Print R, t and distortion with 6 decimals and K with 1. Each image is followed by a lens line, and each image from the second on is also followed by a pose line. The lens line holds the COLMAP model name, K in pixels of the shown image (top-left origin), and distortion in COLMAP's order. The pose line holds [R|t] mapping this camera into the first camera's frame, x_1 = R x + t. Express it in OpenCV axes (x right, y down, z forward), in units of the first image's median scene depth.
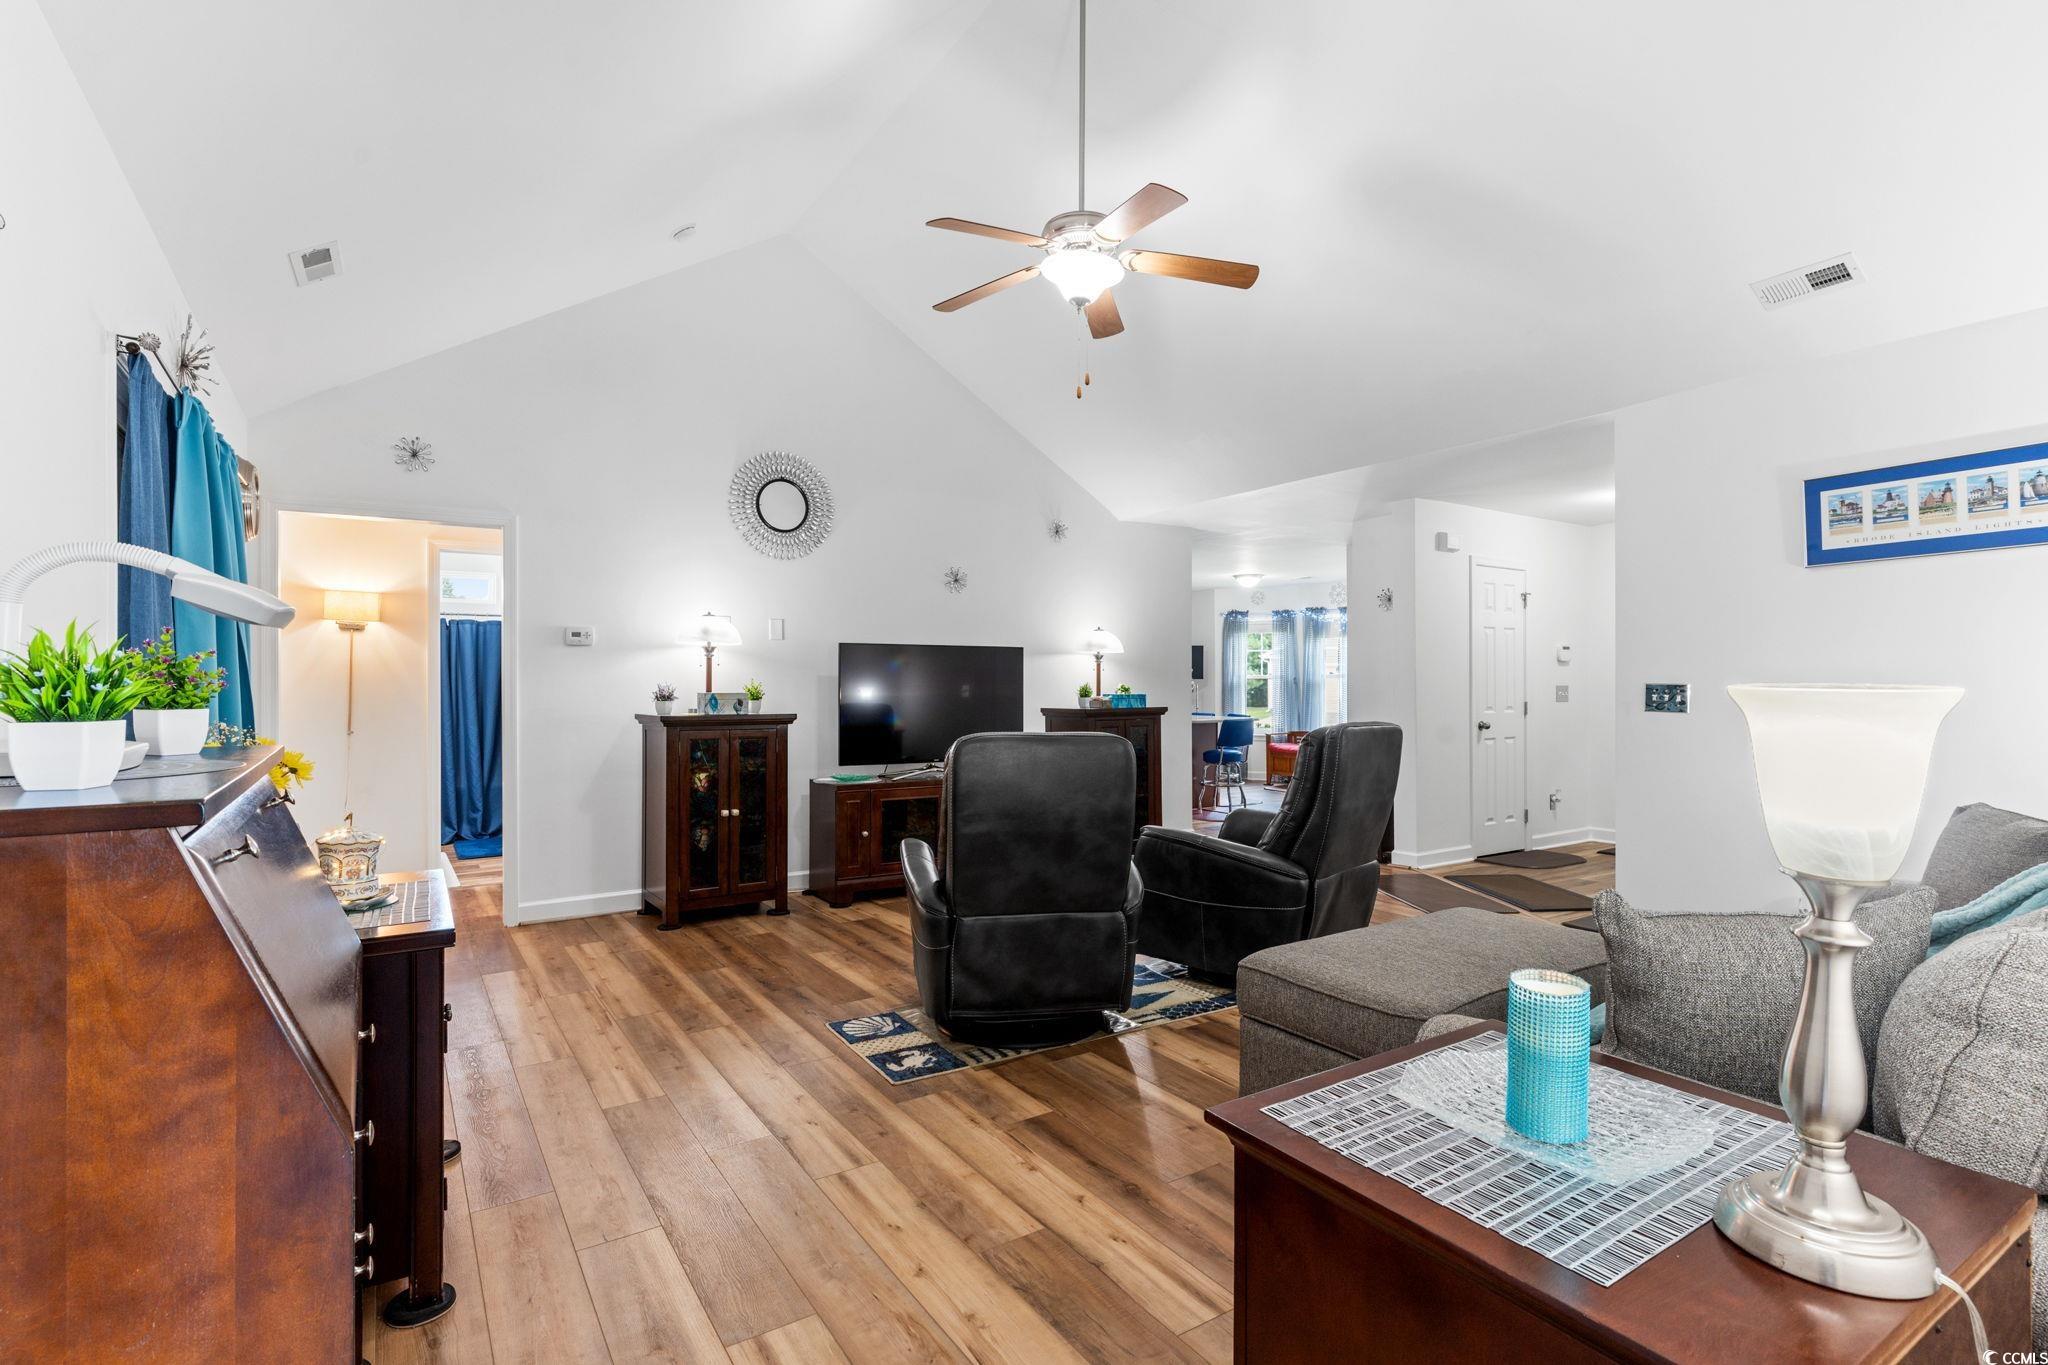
lens RADIAL K [[982.9, 0, 1023.4], [0, 982.9, 691.1], [0, 0, 1]] dist [0.001348, 0.000076]
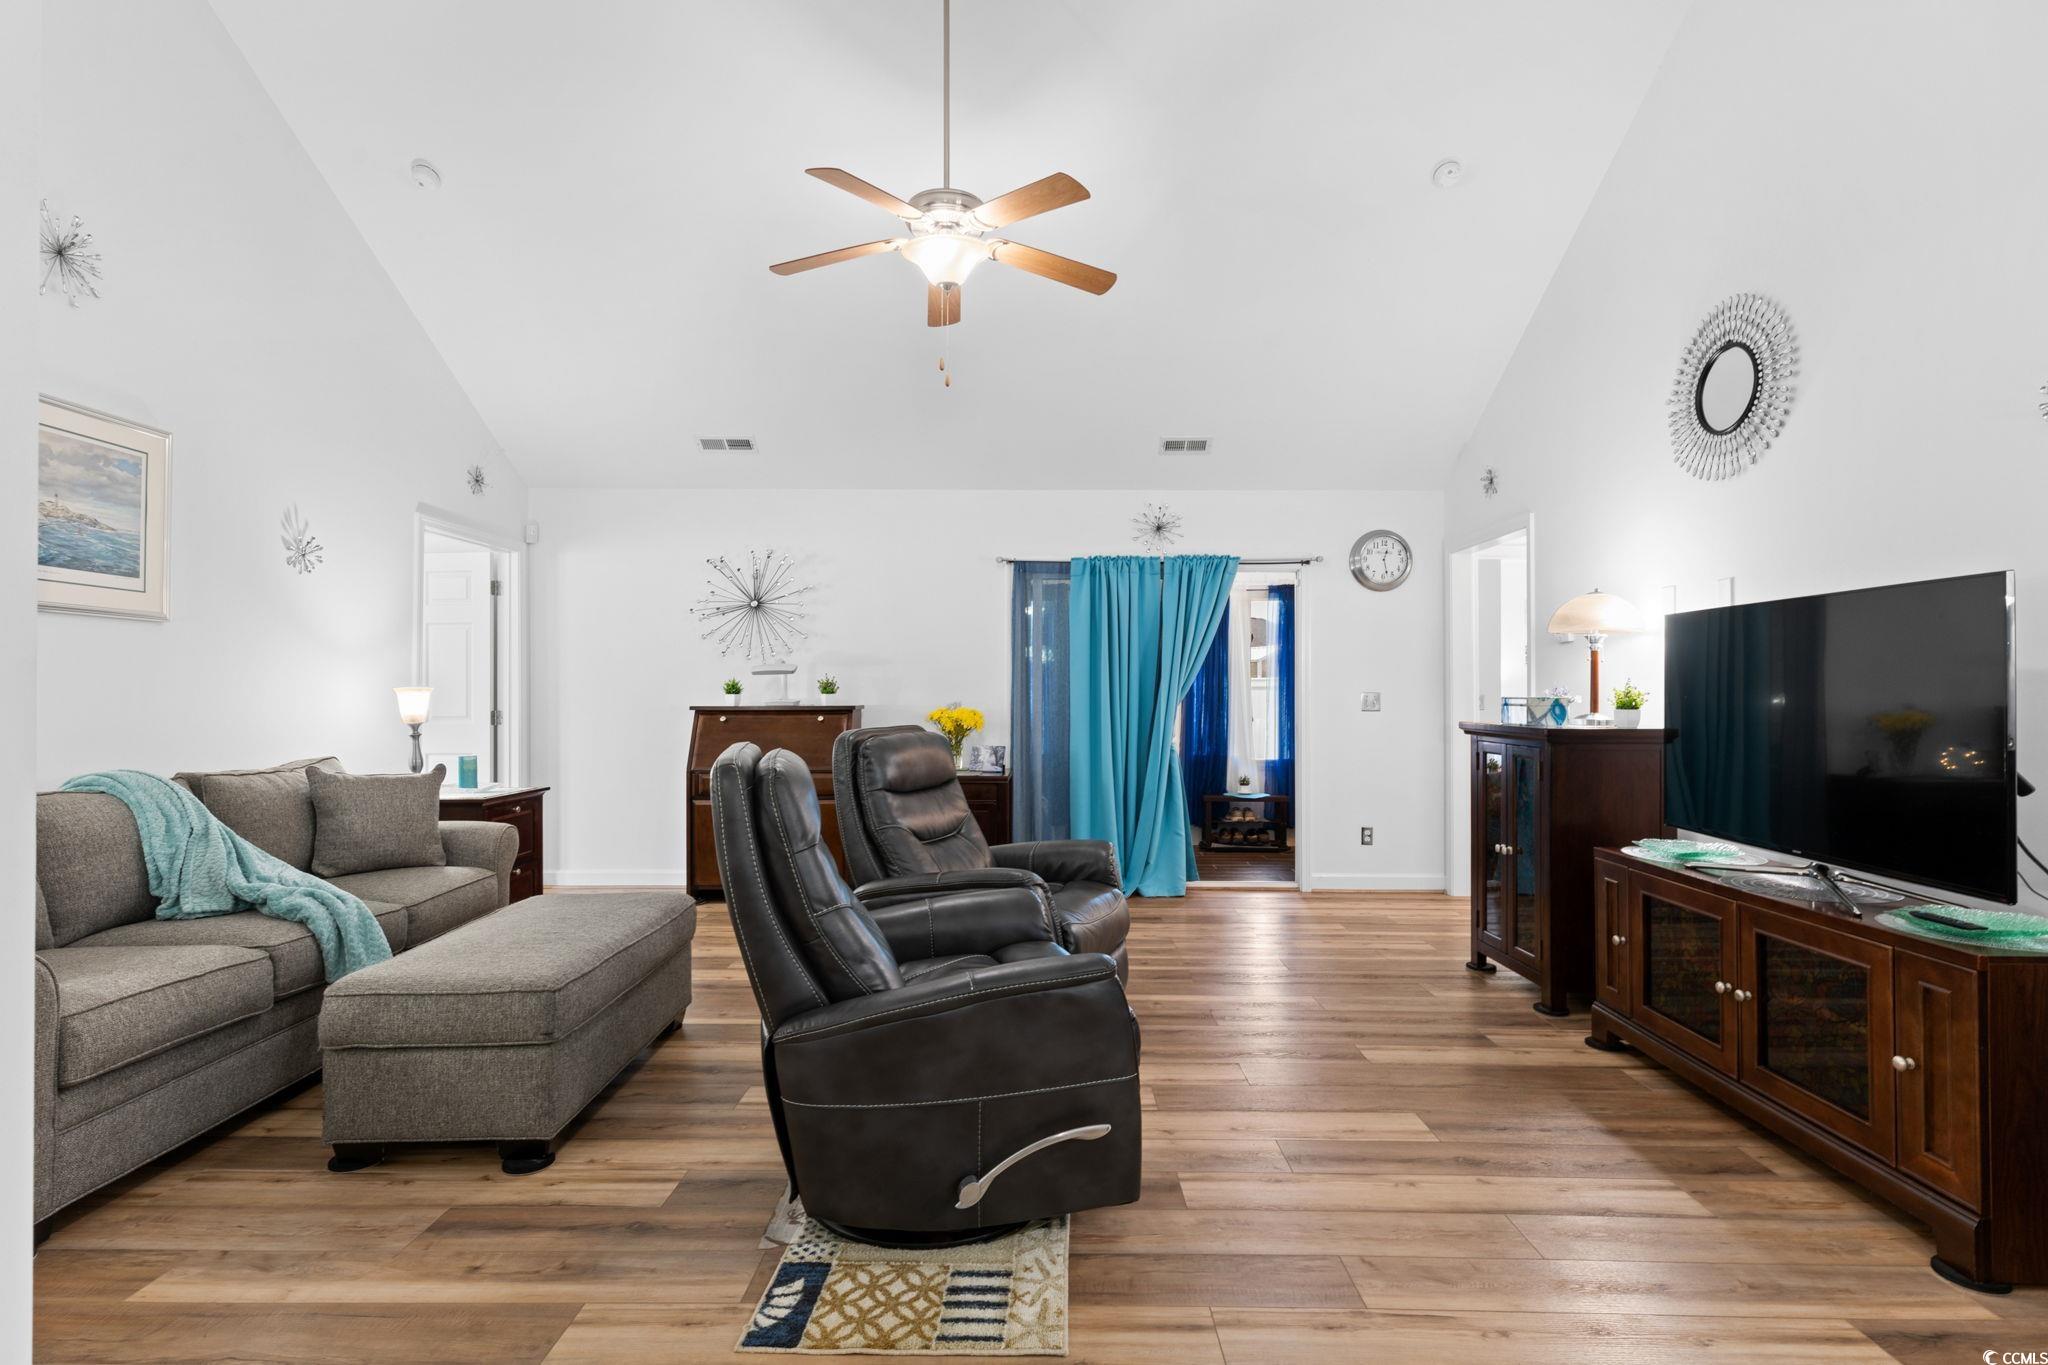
lens RADIAL K [[982.9, 0, 1023.4], [0, 982.9, 691.1], [0, 0, 1]] dist [0.001348, 0.000076]
pose [[-0.561818, 0.000927, -0.827260, 0.872579], [-0.004426, 0.999982, 0.004127, -0.006818], [0.827249, 0.005980, -0.561803, 1.752641]]
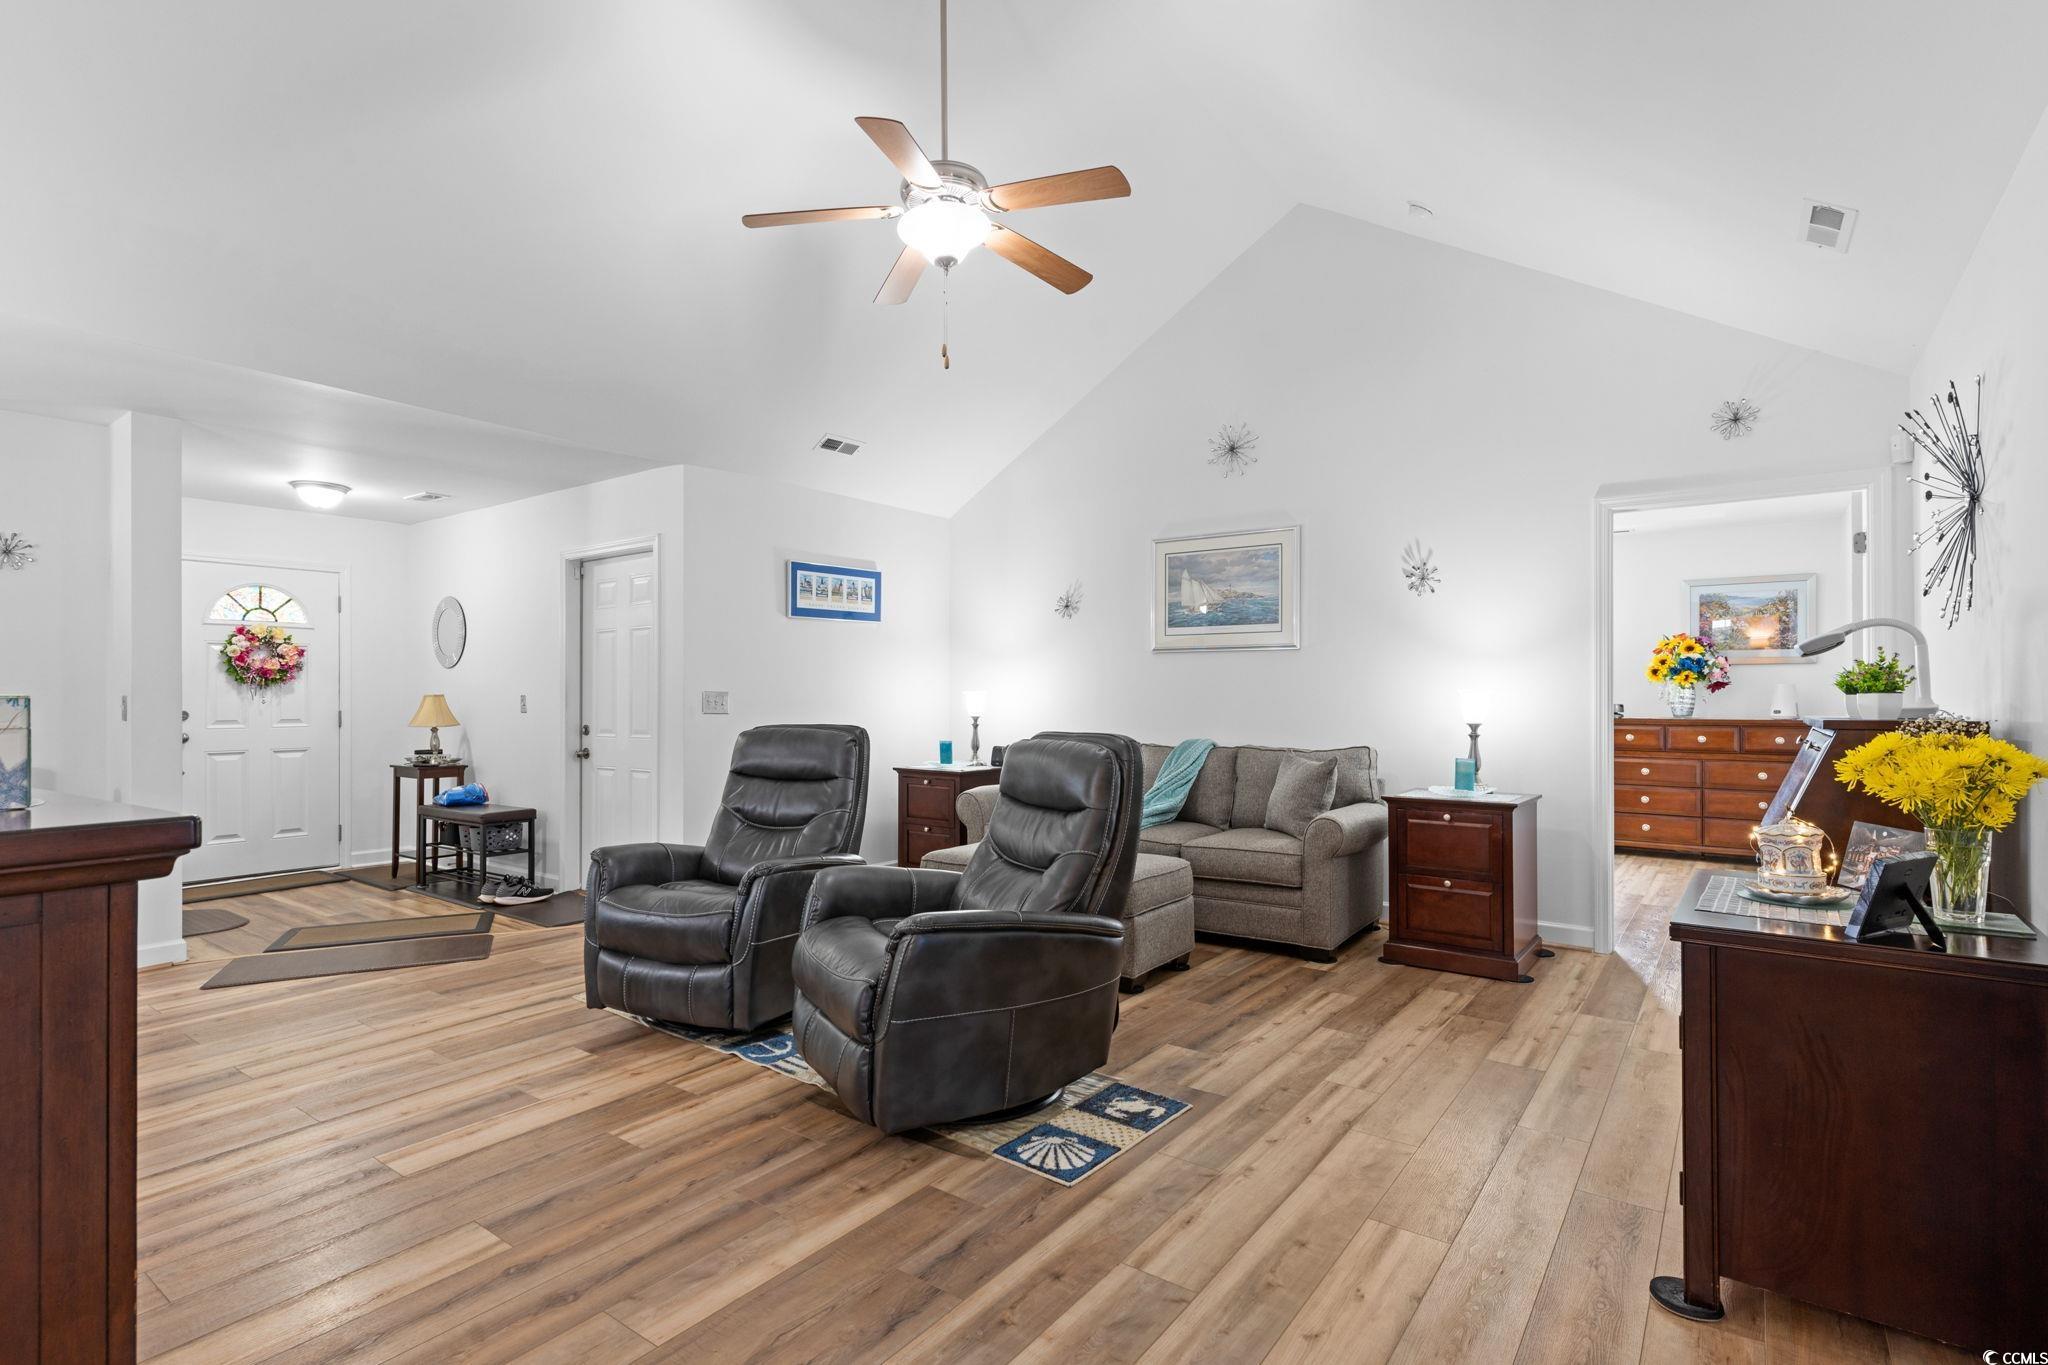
lens RADIAL K [[982.9, 0, 1023.4], [0, 982.9, 691.1], [0, 0, 1]] dist [0.001348, 0.000076]
pose [[-0.350199, 0.008642, 0.936635, -0.895775], [0.007804, 0.999950, -0.006308, 0.004562], [-0.936643, 0.005100, -0.350249, 1.374552]]
